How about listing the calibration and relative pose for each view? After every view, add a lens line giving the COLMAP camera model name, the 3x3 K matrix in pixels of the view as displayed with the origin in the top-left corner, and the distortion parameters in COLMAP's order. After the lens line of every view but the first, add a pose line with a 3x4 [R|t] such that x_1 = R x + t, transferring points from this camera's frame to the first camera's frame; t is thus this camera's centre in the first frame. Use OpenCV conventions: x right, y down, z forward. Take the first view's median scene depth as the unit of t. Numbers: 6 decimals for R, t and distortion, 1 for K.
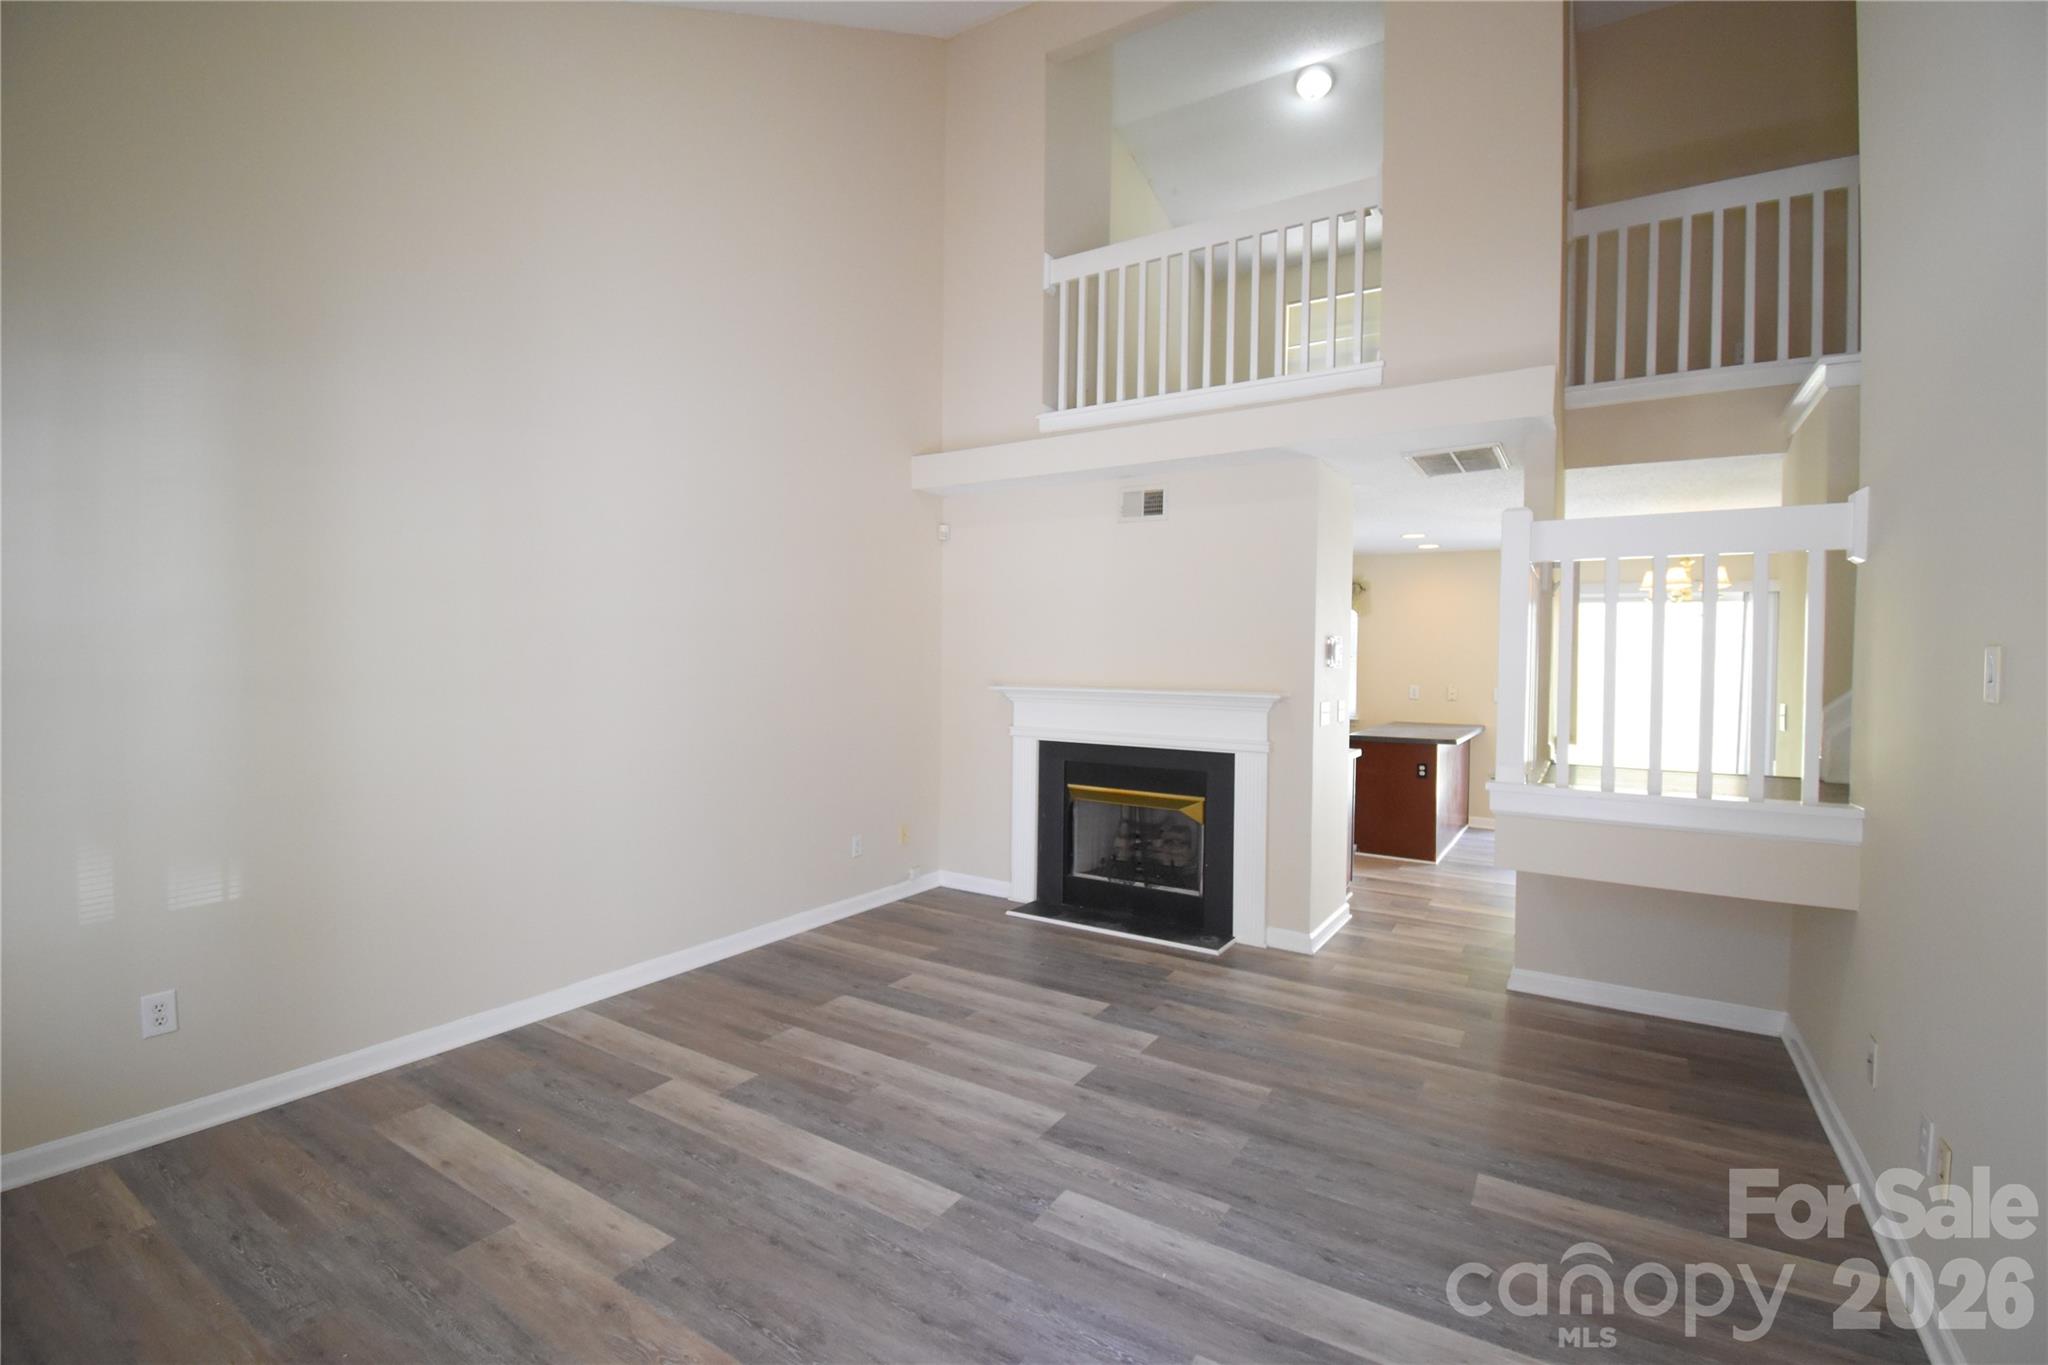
lens RADIAL K [[903.2, 0, 1025.4], [0, 903.2, 676.5], [0, 0, 1]] dist [0.022734, -0.027464]
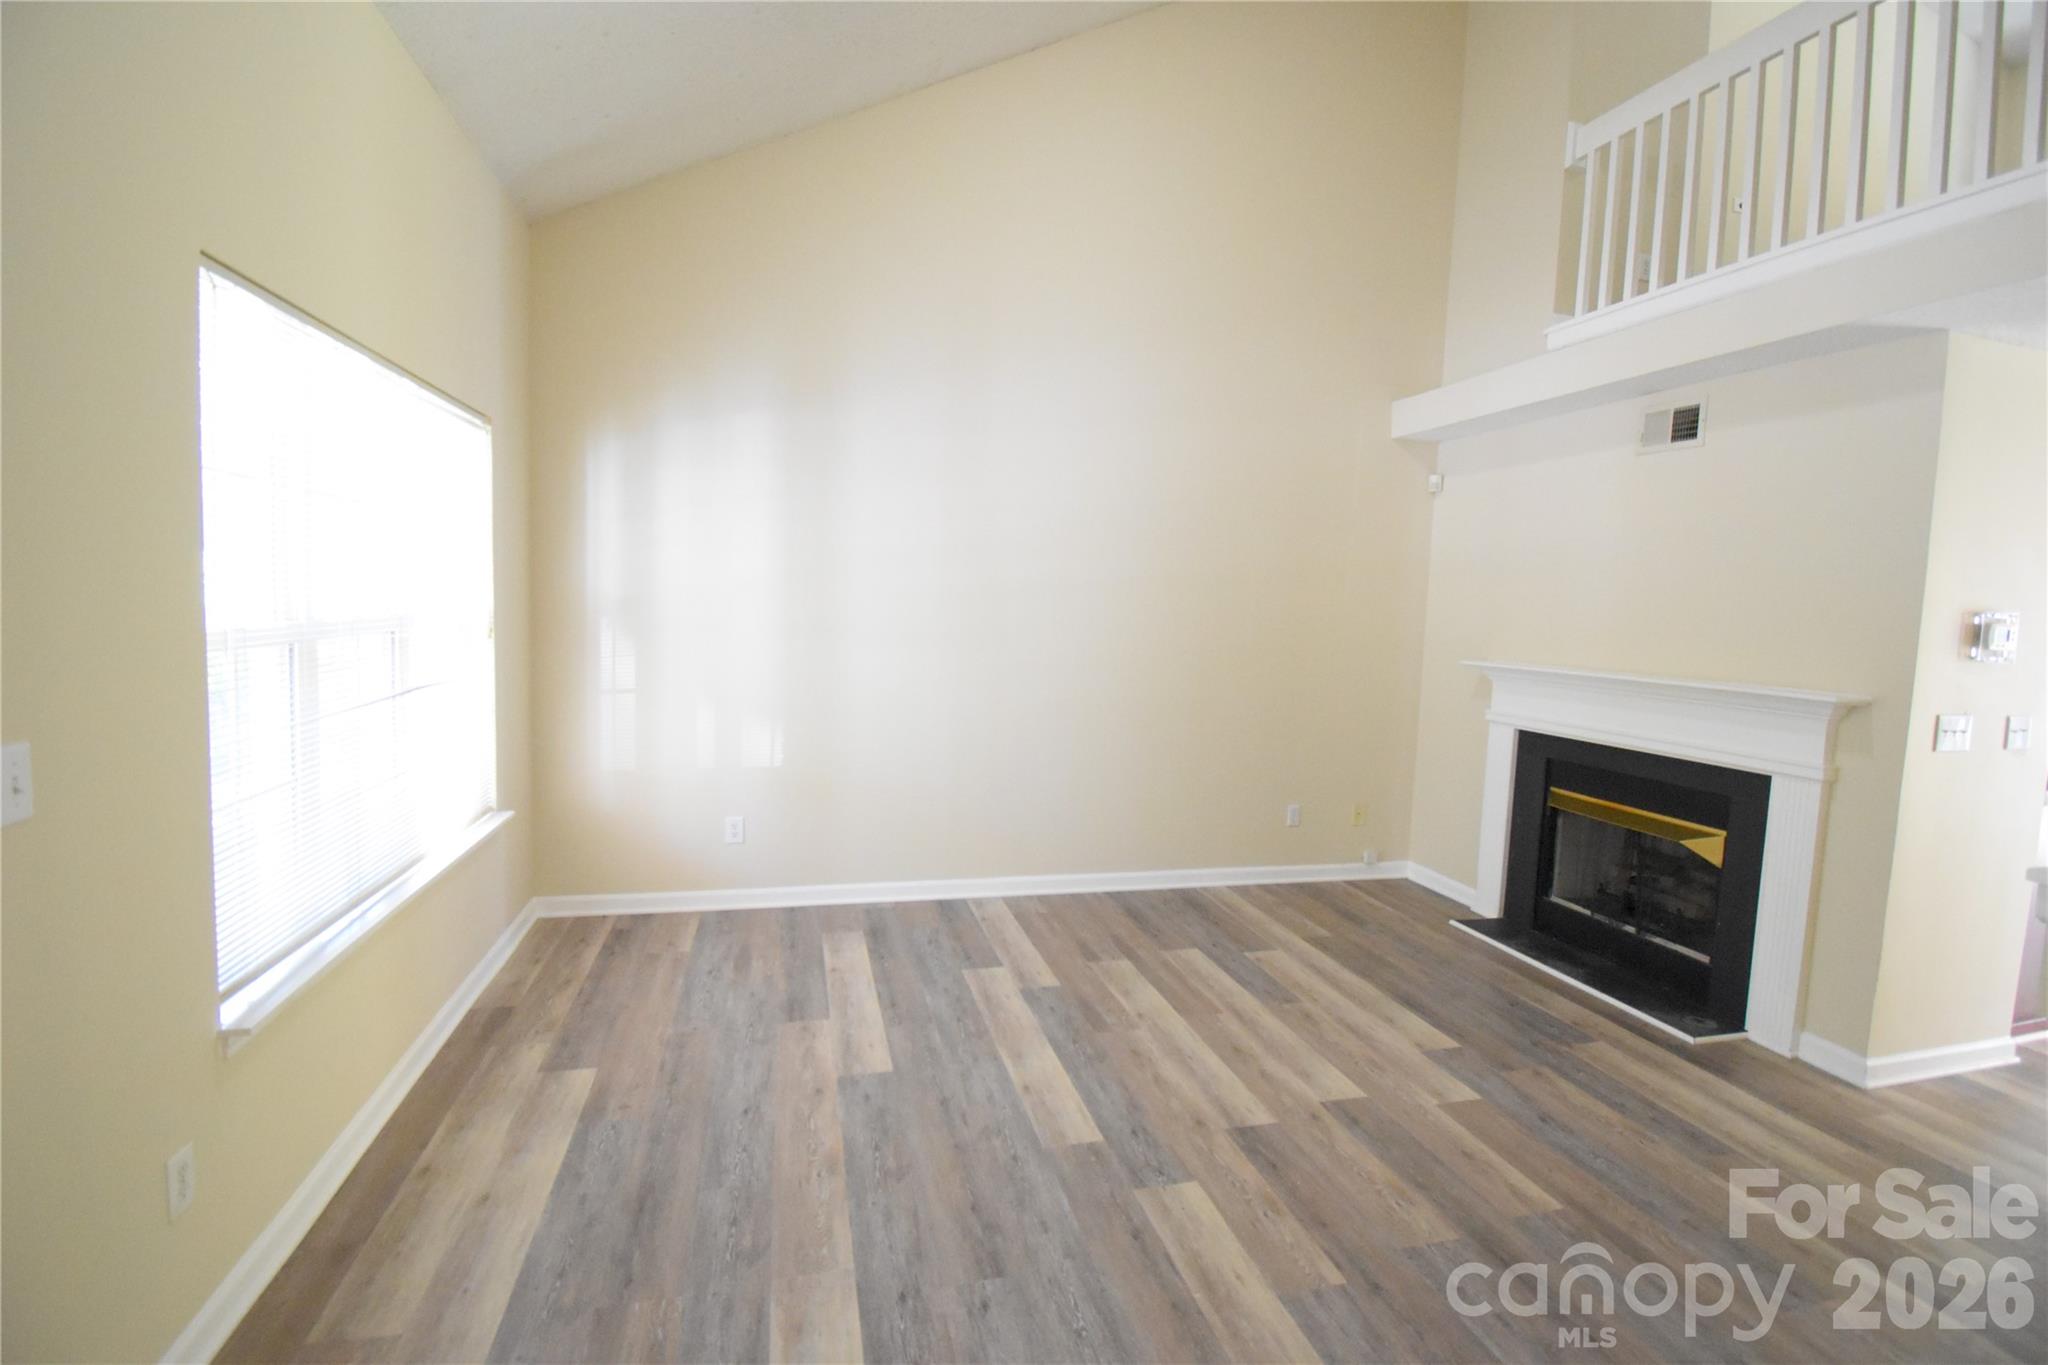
lens RADIAL K [[903.2, 0, 1025.4], [0, 903.2, 676.5], [0, 0, 1]] dist [0.022734, -0.027464]
pose [[0.729040, 0.070047, -0.680877, 0.354063], [-0.041486, 0.997443, 0.058194, -0.009782], [0.683213, -0.014179, 0.730082, 0.123271]]
